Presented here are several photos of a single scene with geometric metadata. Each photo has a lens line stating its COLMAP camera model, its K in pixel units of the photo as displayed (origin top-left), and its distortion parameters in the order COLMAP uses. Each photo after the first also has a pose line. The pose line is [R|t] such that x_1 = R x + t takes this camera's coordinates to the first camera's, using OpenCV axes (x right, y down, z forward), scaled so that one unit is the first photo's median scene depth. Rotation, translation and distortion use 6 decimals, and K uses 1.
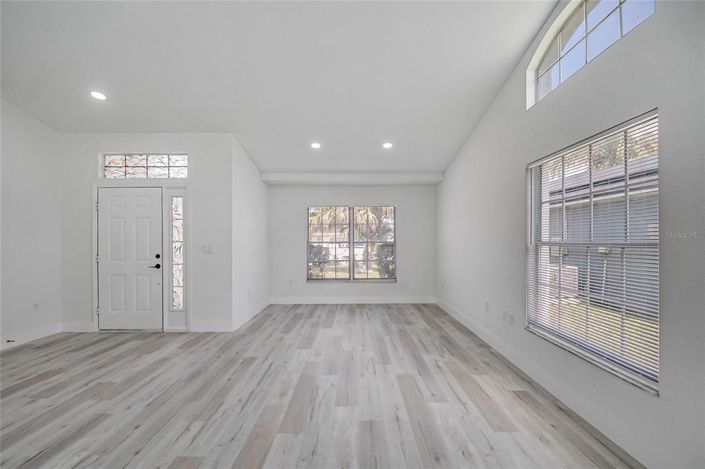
lens RADIAL K [[311.3, 0, 353.3], [0, 311.3, 238.0], [0, 0, 1]] dist [-0.002902, -0.002887]
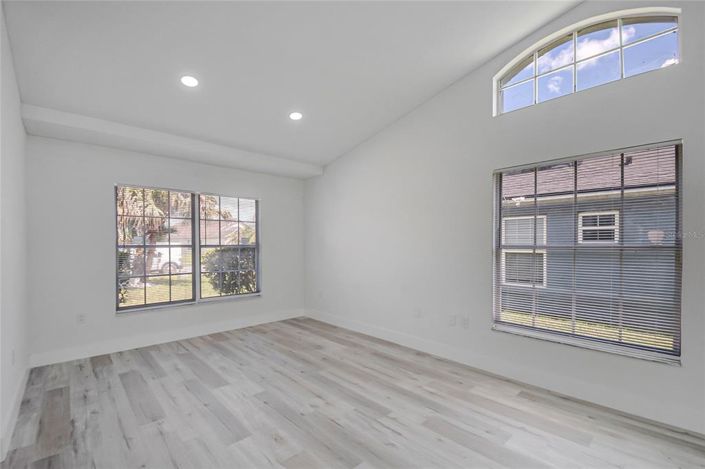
lens RADIAL K [[311.3, 0, 353.8], [0, 311.3, 241.2], [0, 0, 1]] dist [-0.002902, -0.002887]
pose [[0.716259, 0.008466, 0.697783, -0.353511], [-0.010019, 0.999948, -0.001848, 0.003211], [-0.697763, -0.005668, 0.716307, 0.409567]]
